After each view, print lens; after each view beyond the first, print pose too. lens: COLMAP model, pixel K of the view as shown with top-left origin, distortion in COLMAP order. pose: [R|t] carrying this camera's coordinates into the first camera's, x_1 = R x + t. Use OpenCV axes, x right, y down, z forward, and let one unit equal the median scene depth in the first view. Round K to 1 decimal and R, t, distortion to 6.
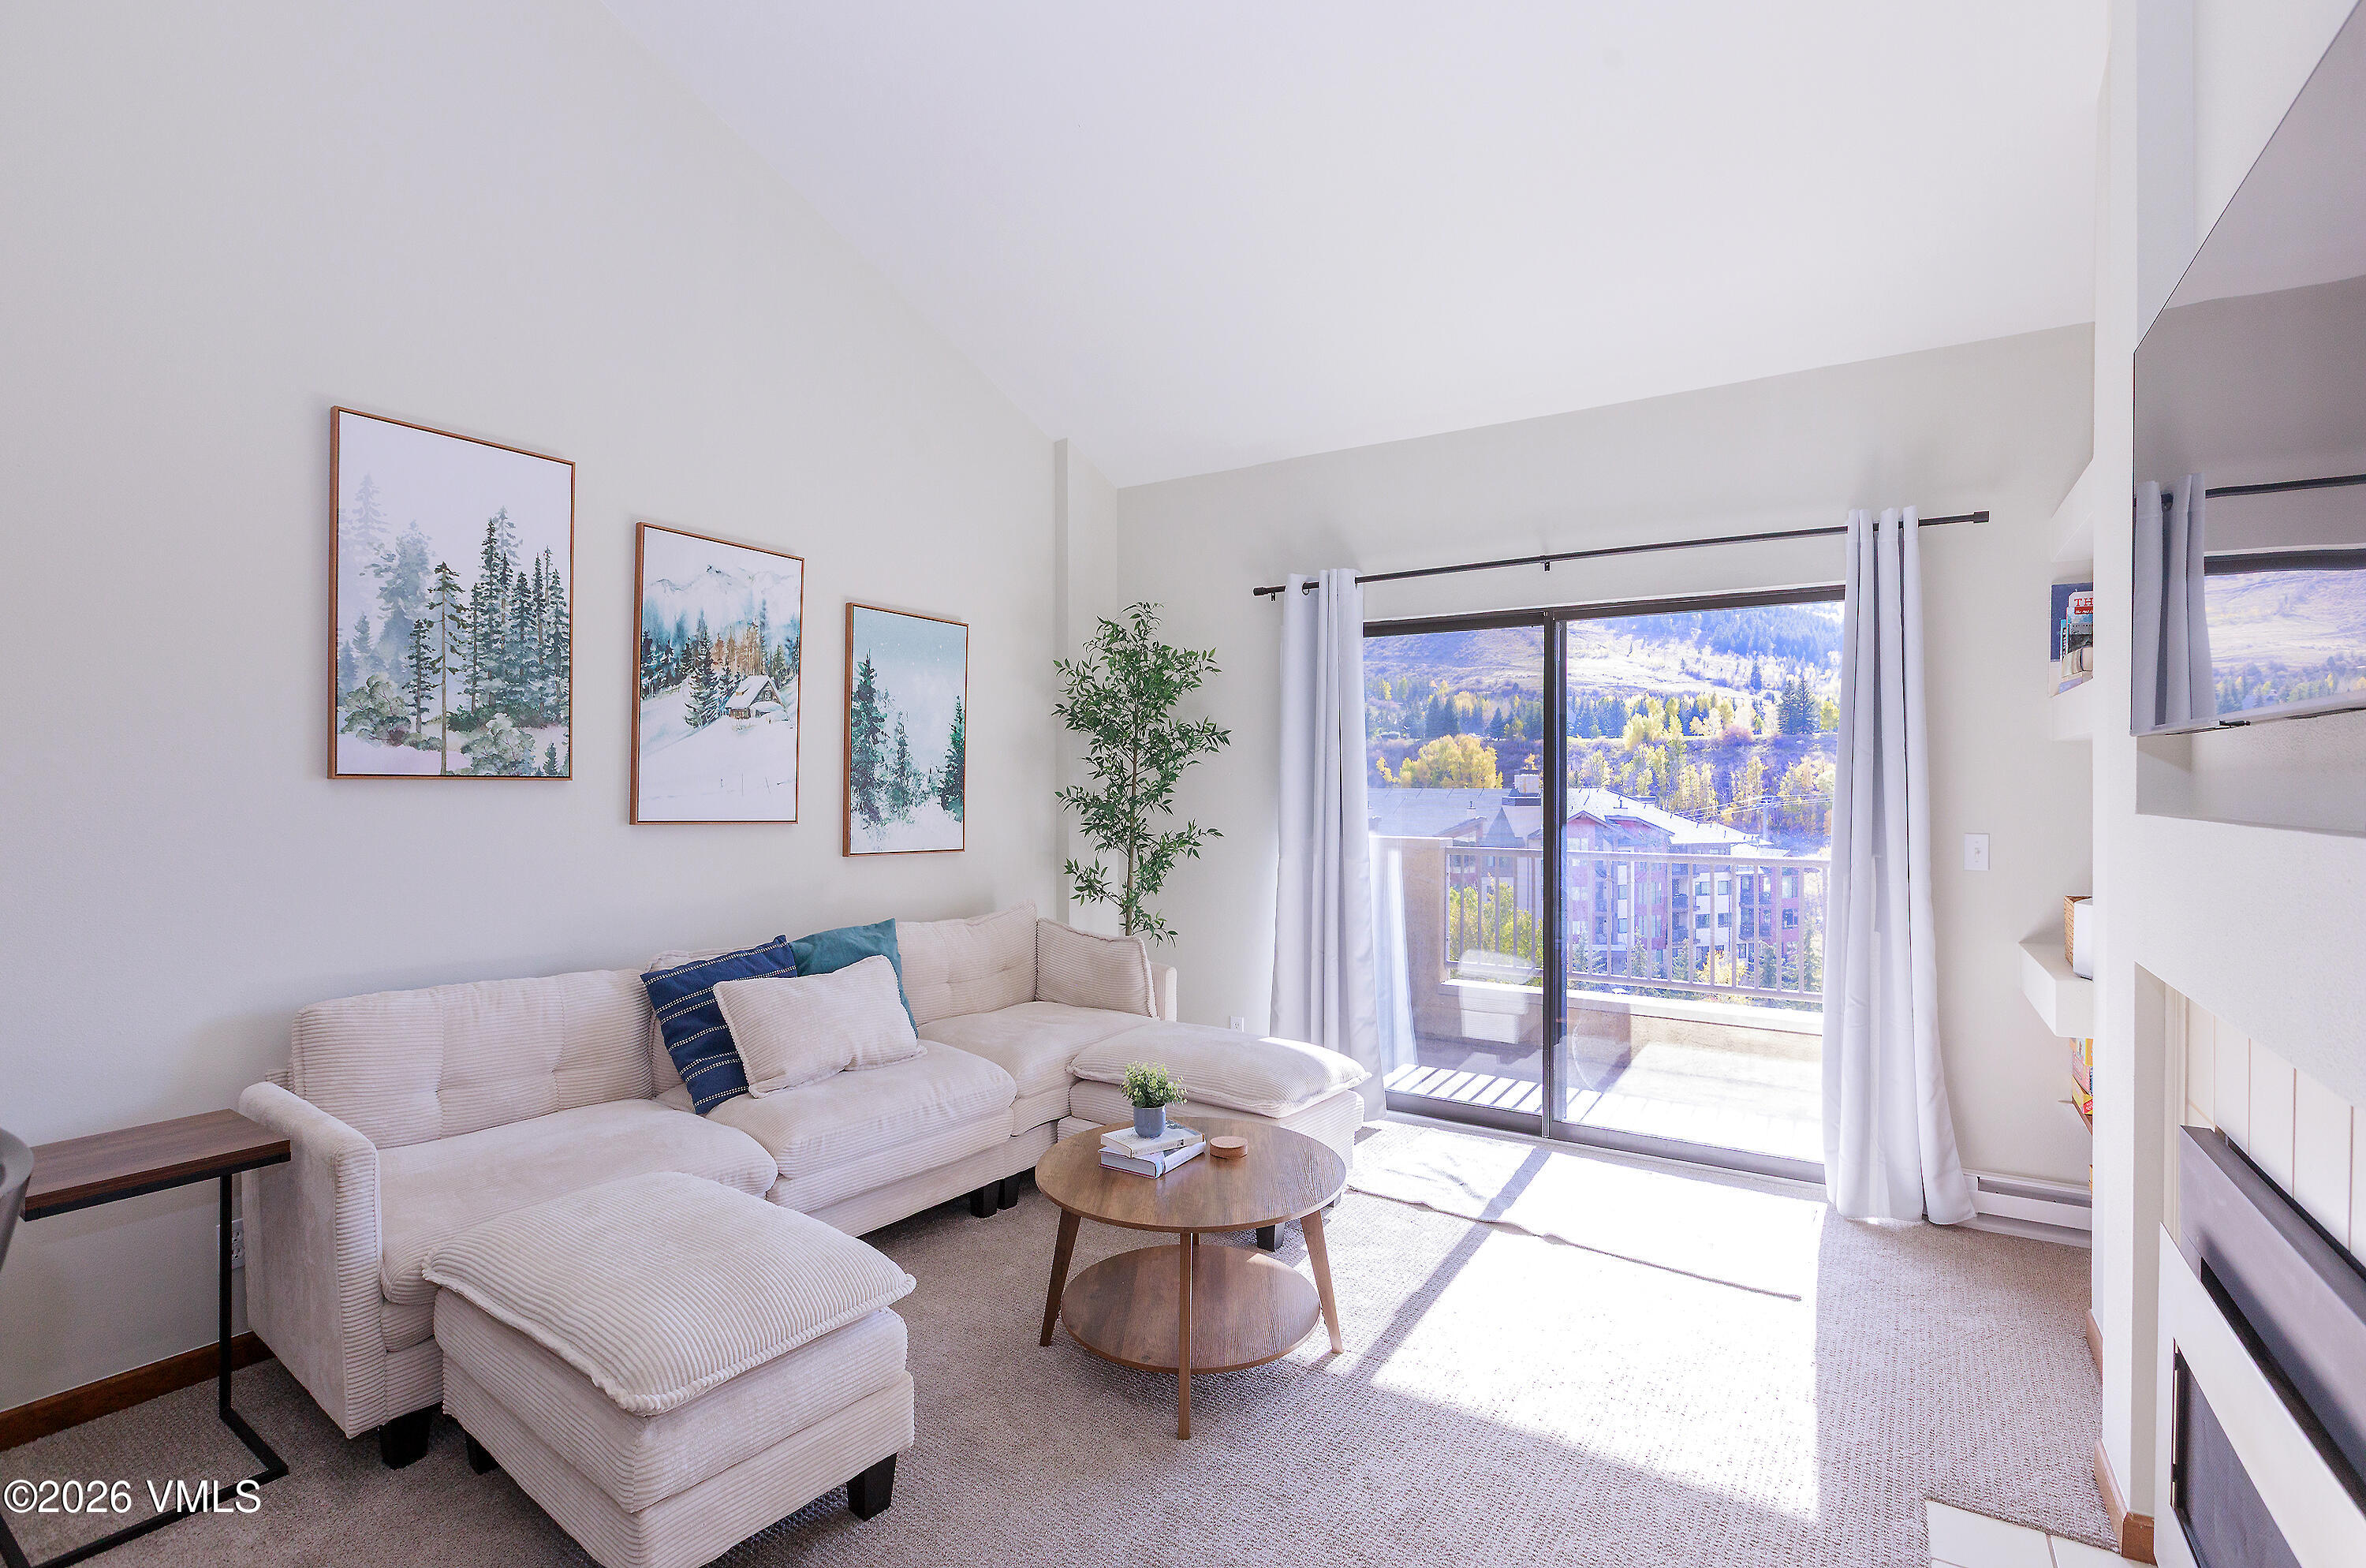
lens RADIAL K [[1085.6, 0, 1176.7], [0, 1085.6, 783.6], [0, 0, 1]] dist [0.007324, -0.001160]
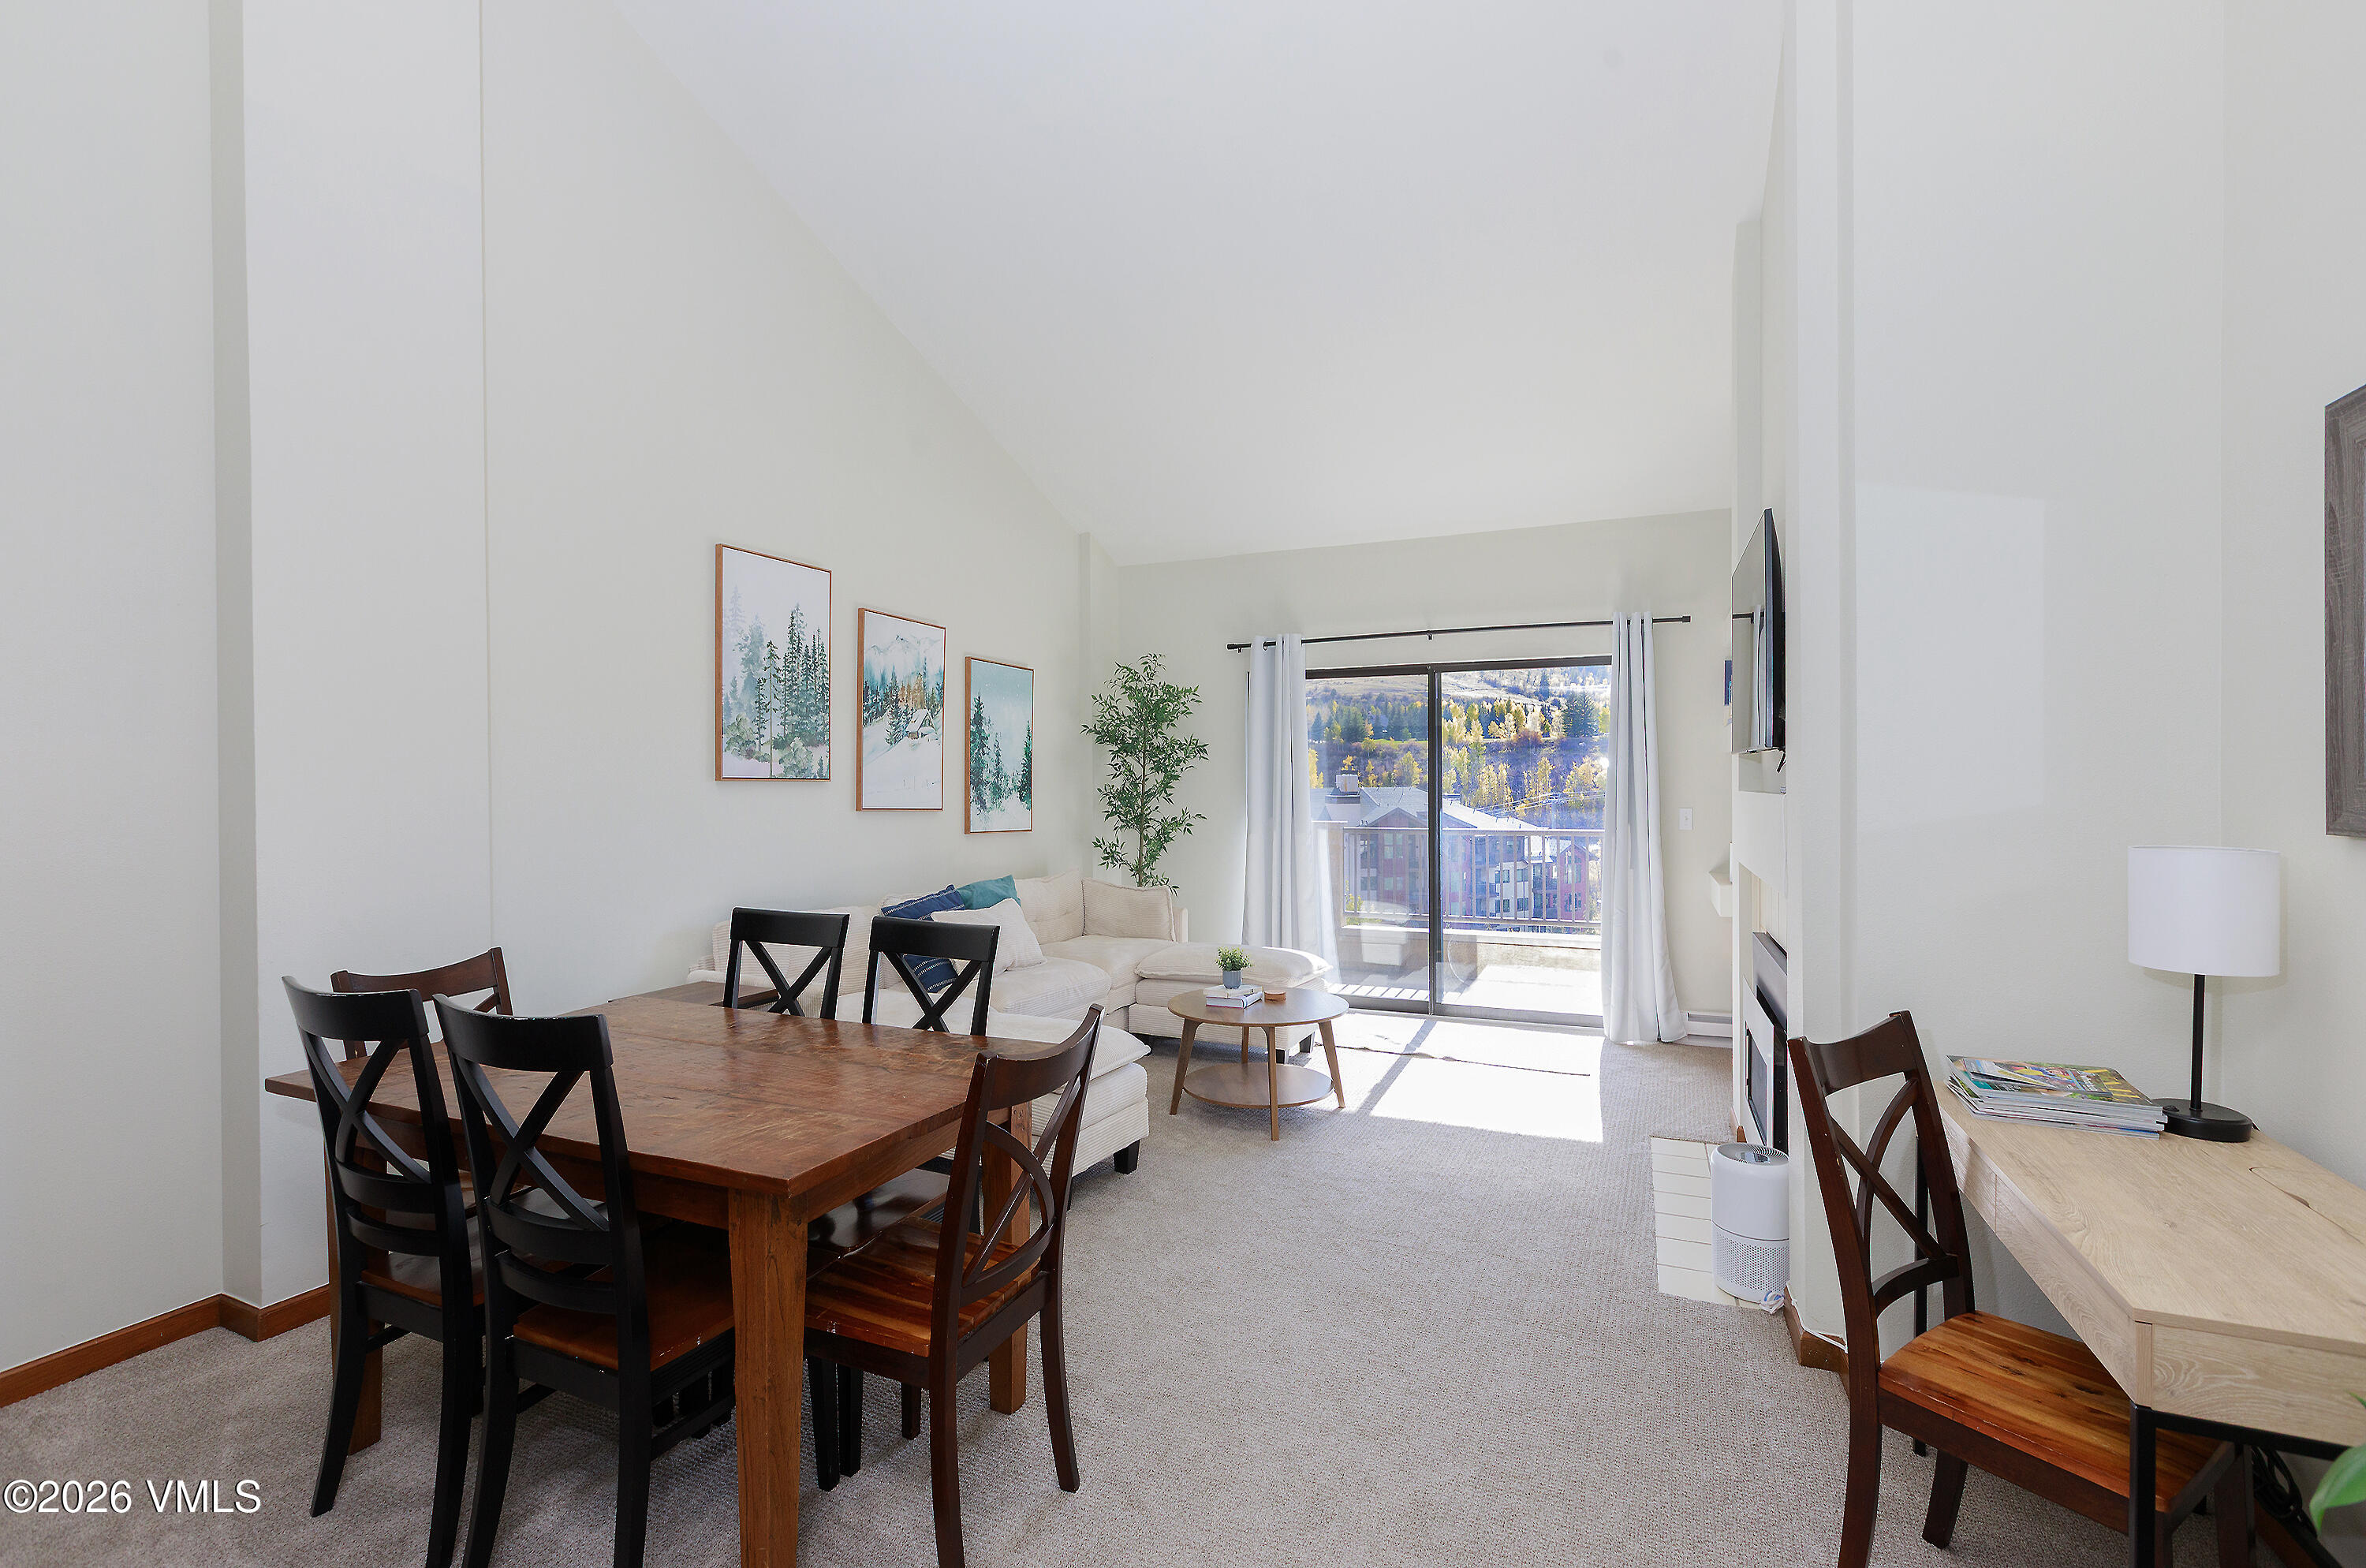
lens RADIAL K [[1059.7, 0, 1168.7], [0, 1059.7, 782.1], [0, 0, 1]] dist [0.005818, -0.000946]
pose [[0.988964, -0.006407, 0.148016, -0.248454], [0.006814, 0.999974, -0.002240, 0.003706], [-0.147998, 0.003224, 0.988982, -0.420786]]
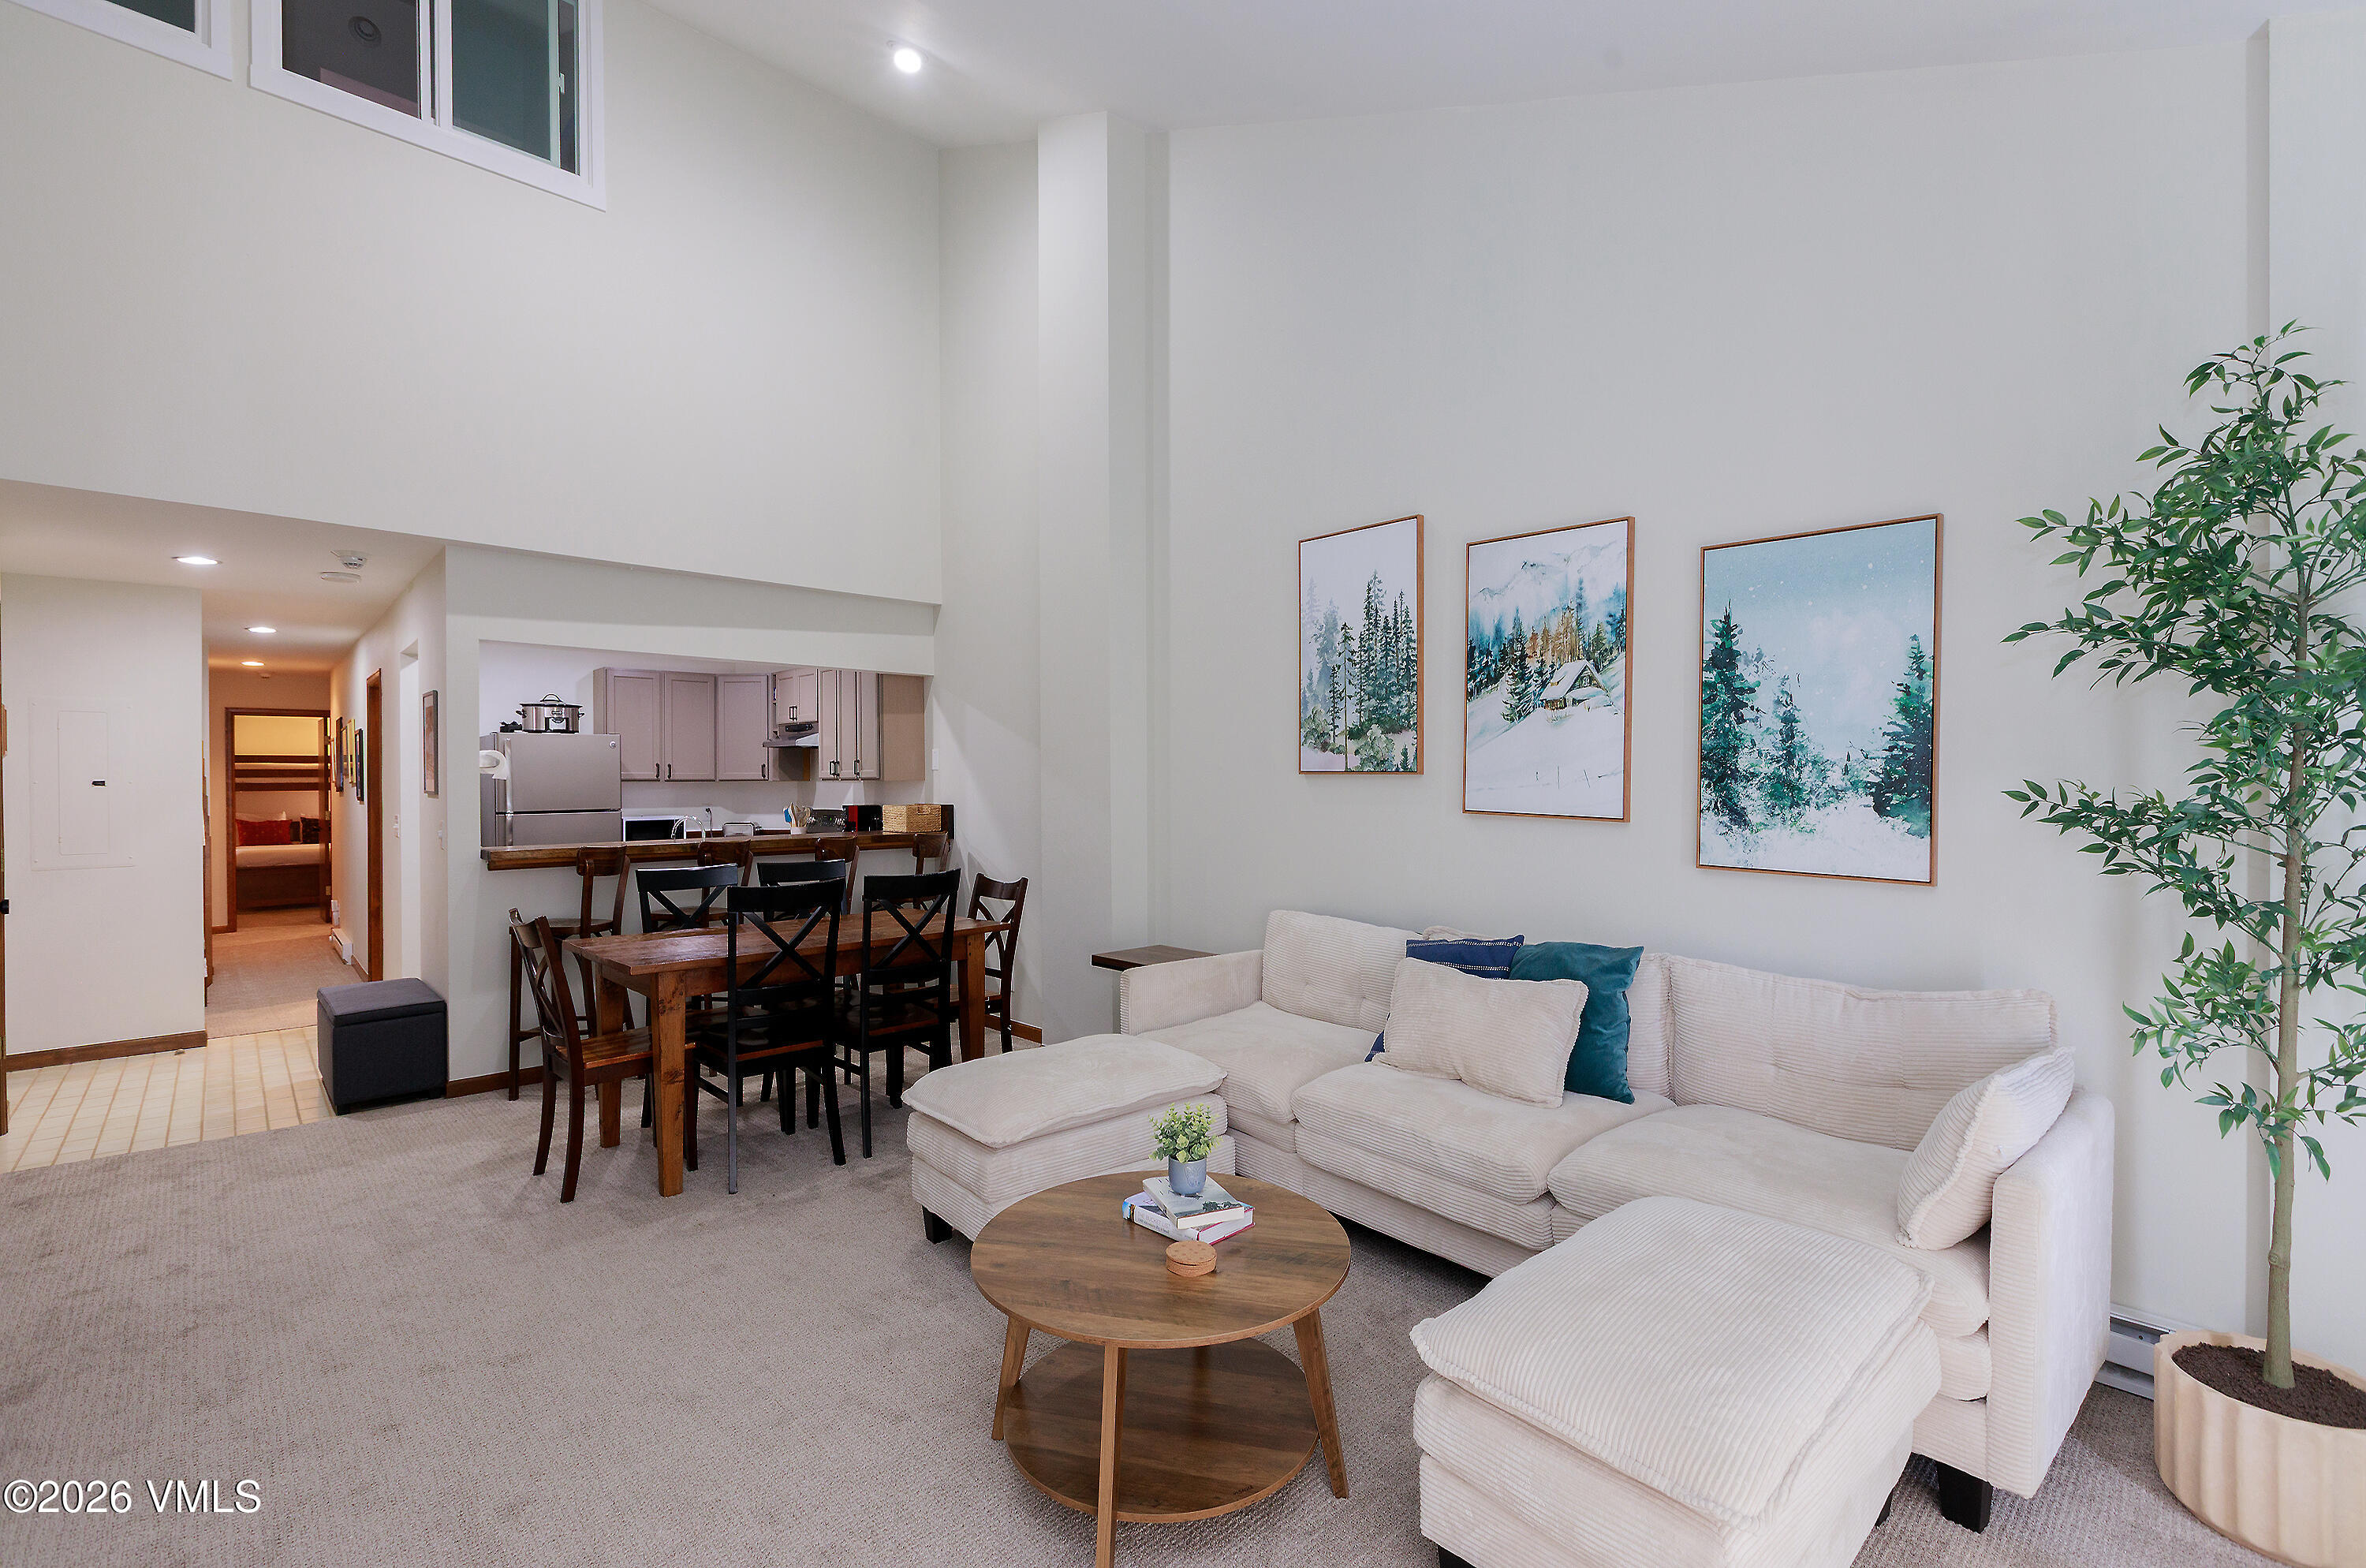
lens RADIAL K [[1059.7, 0, 1166.7], [0, 1059.7, 782.0], [0, 0, 1]] dist [0.005818, -0.000946]
pose [[-0.215025, -0.004700, -0.976597, 0.538779], [-0.006041, 0.999976, -0.003482, 0.009231], [0.976590, 0.005151, -0.215048, 0.786614]]
